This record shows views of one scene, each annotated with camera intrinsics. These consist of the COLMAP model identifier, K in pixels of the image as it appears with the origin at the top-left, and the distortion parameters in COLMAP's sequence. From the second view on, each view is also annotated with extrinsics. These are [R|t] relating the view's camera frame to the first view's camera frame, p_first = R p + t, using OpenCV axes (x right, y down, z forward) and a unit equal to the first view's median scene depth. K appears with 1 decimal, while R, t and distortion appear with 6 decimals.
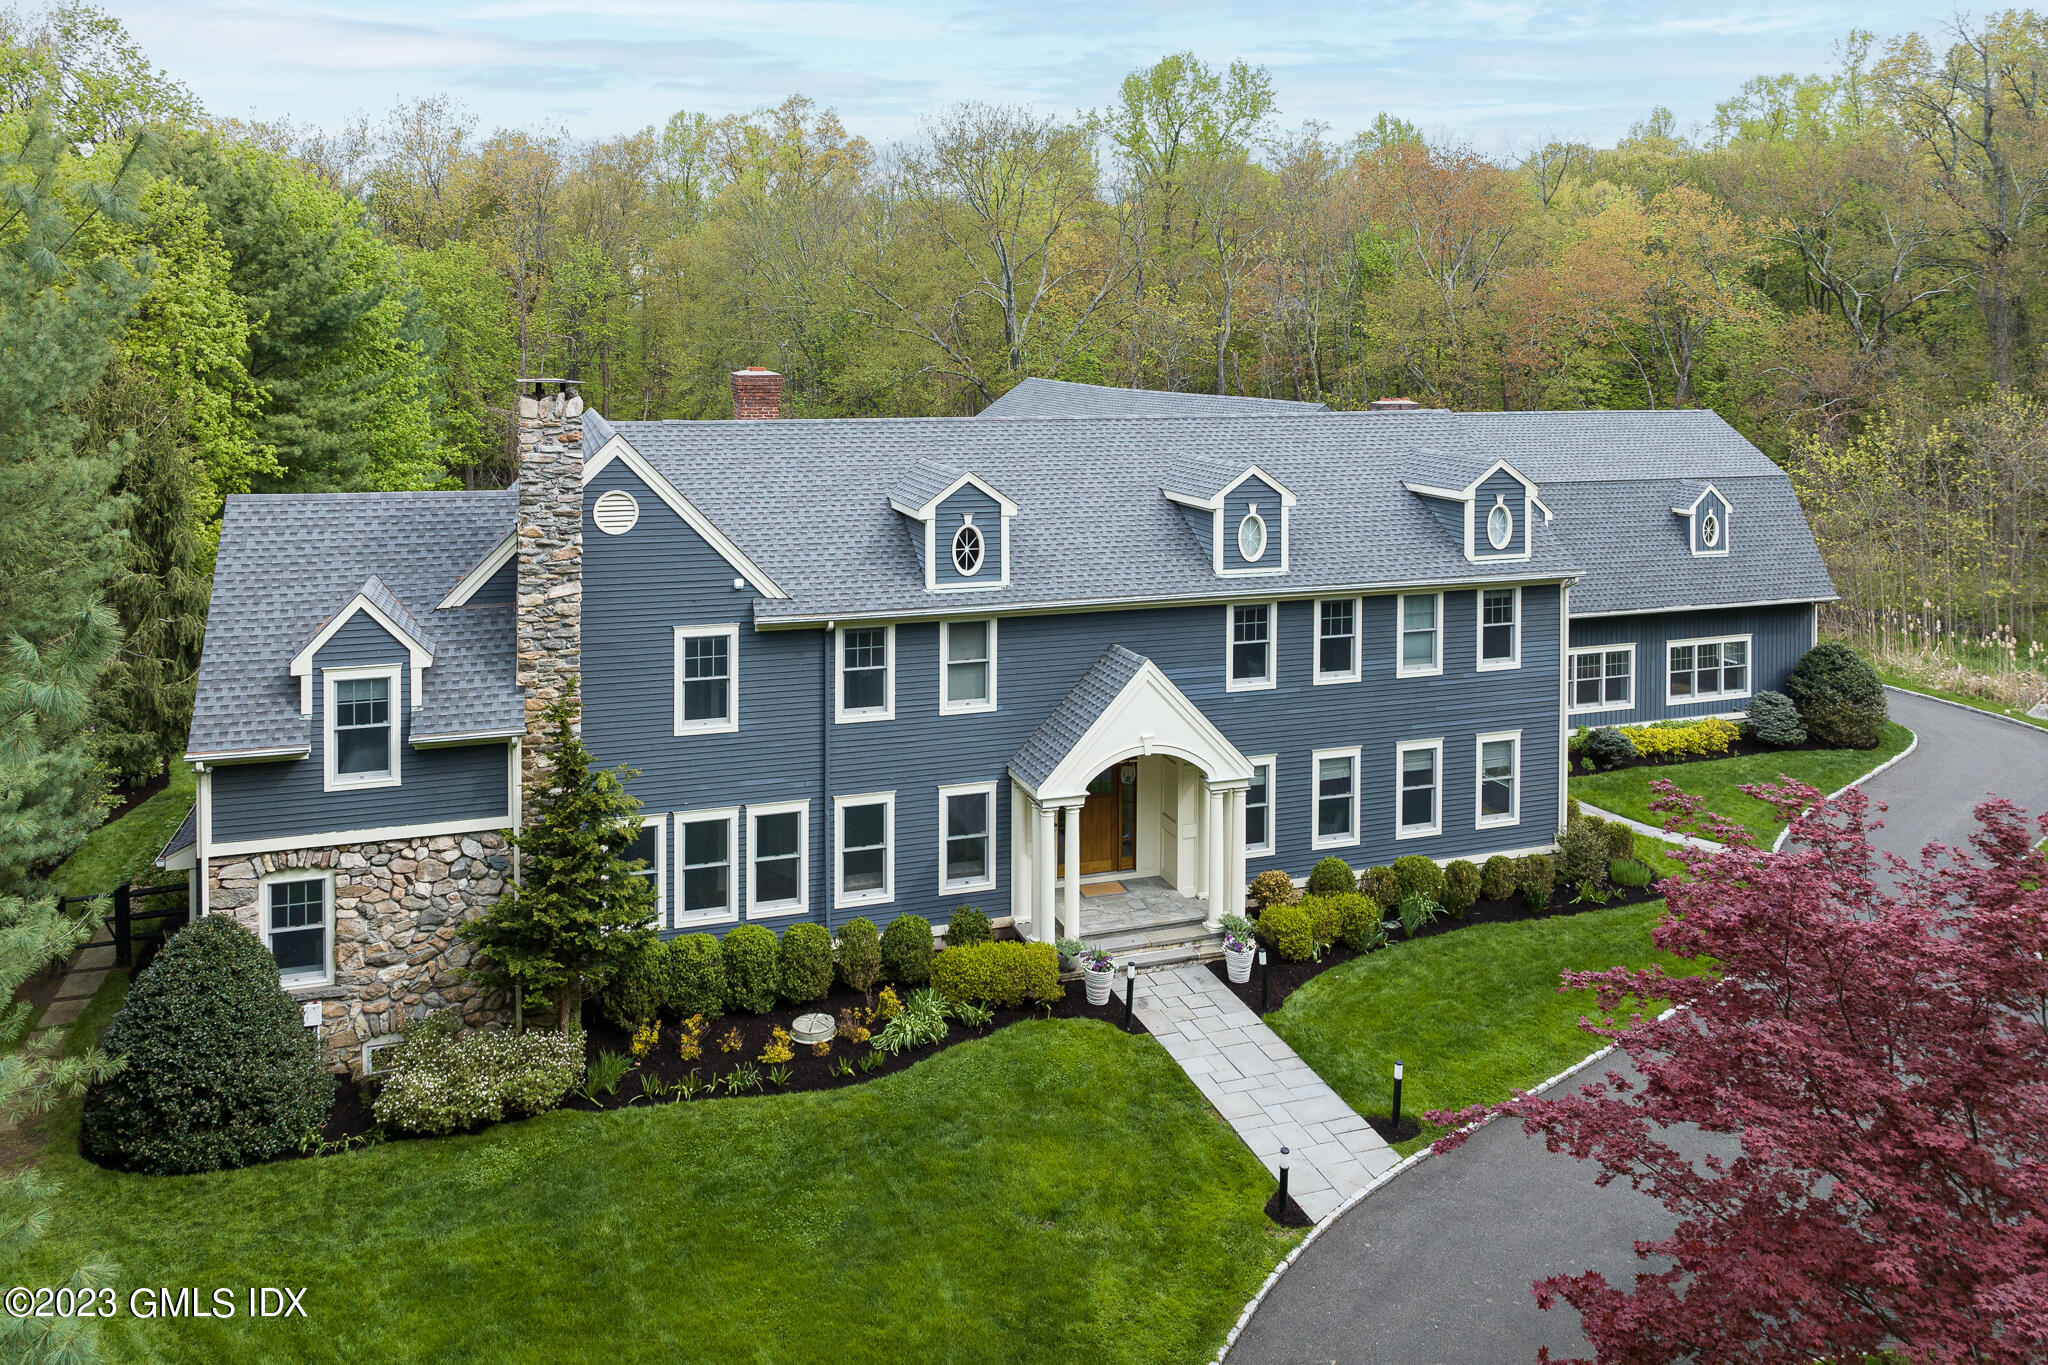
lens RADIAL K [[1624.0, 0, 951.0], [0, 1624.0, 566.9], [0, 0, 1]] dist [-0.014689, -0.013629]
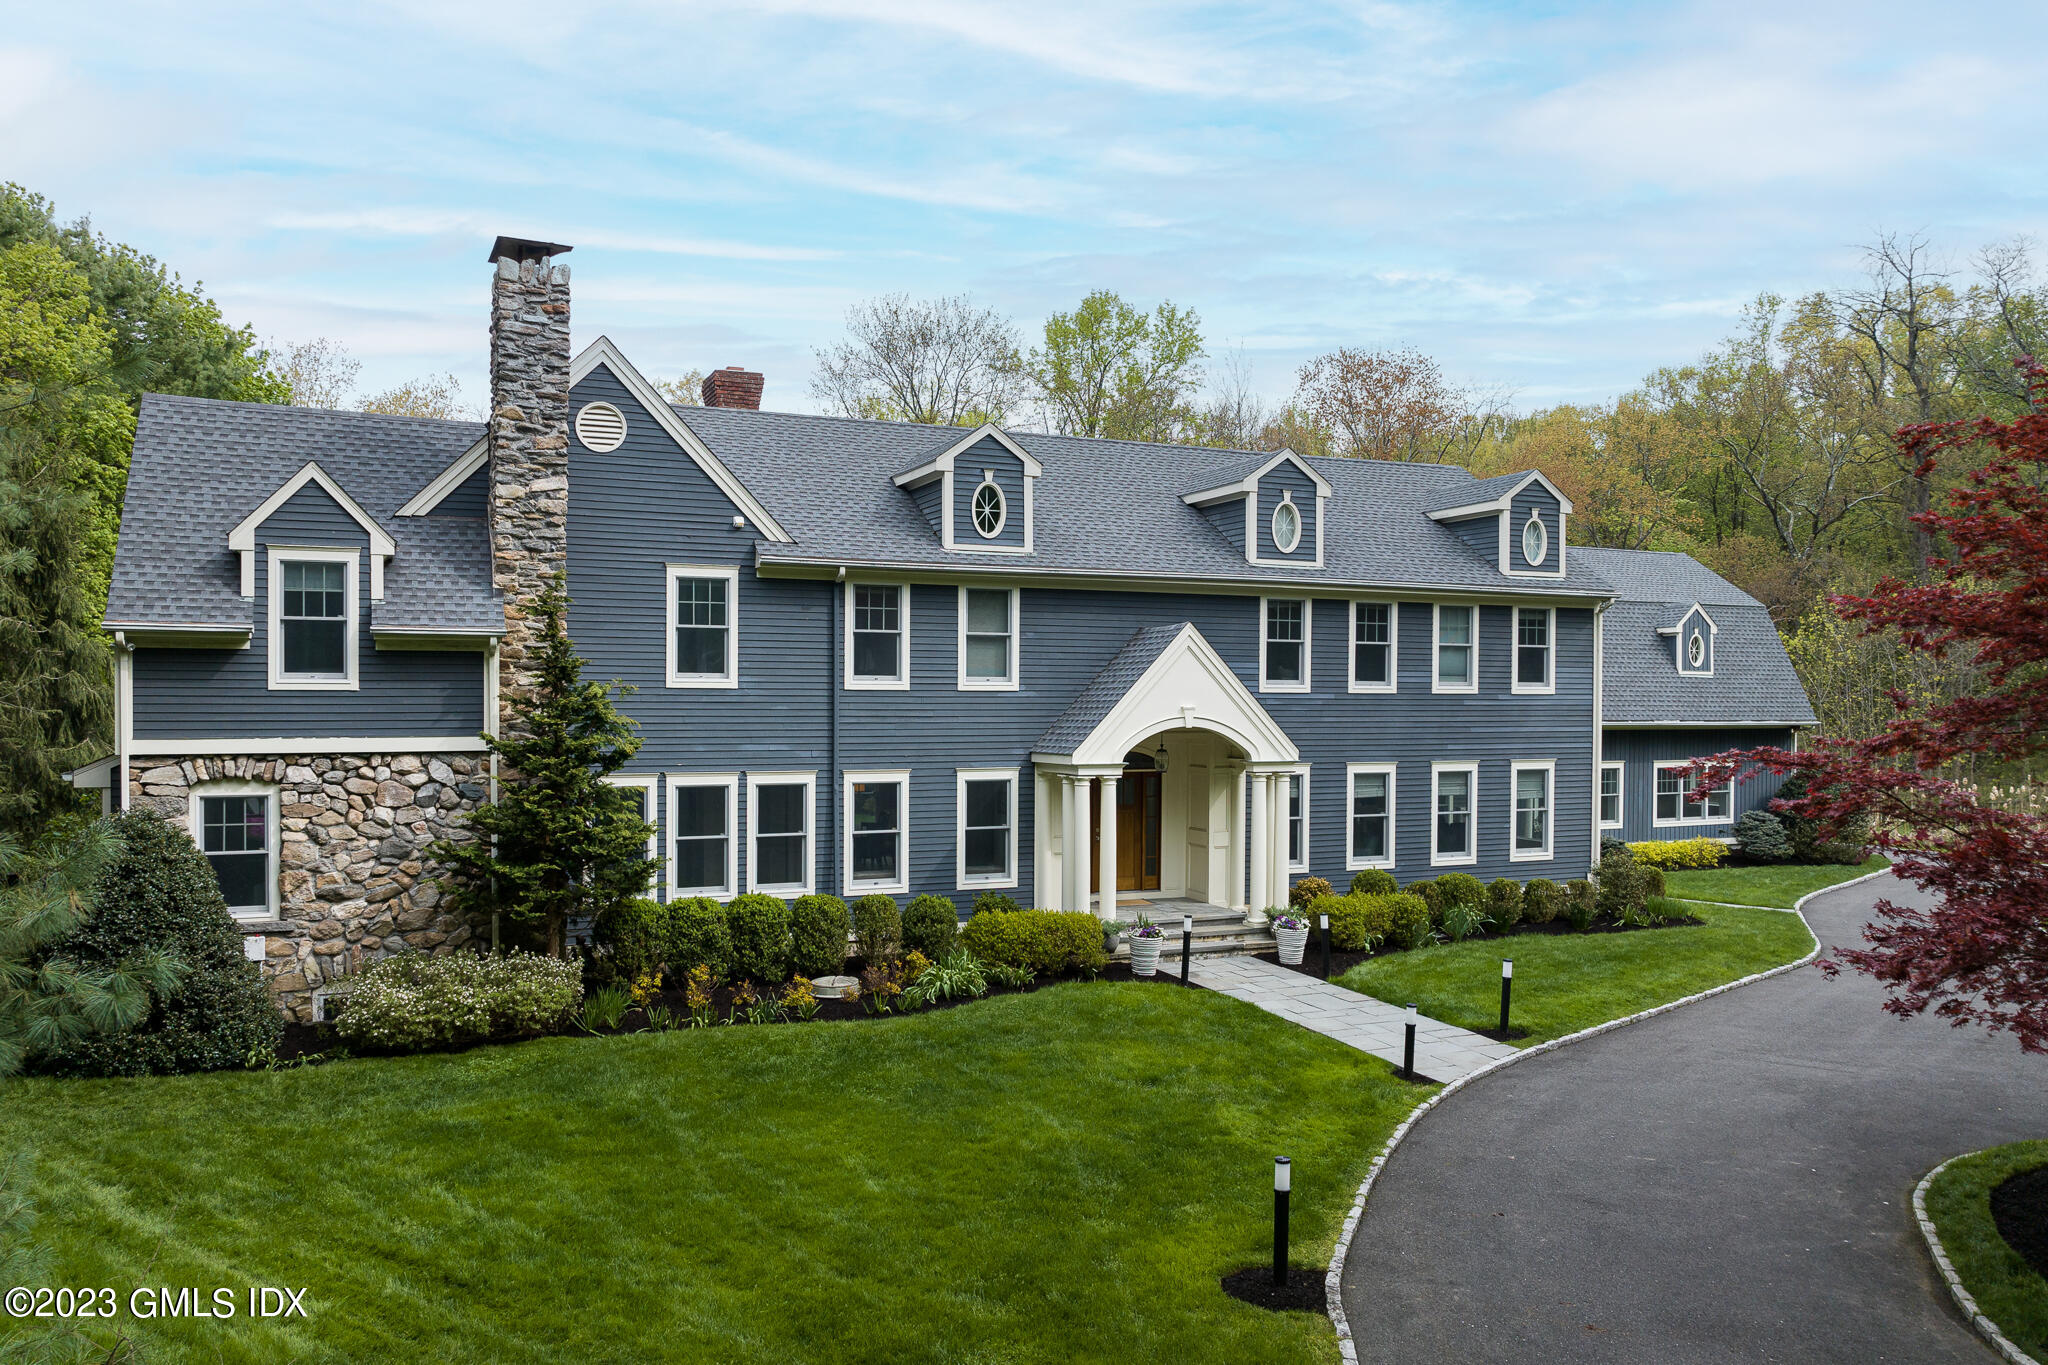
lens RADIAL K [[1666.0, 0, 1019.0], [0, 1666.0, 847.6], [0, 0, 1]] dist [-0.025159, -0.005662]
pose [[0.995762, 0.000591, 0.091966, -0.062391], [-0.001366, 0.999964, 0.008370, 0.183371], [-0.091958, -0.008461, 0.995727, 0.079288]]
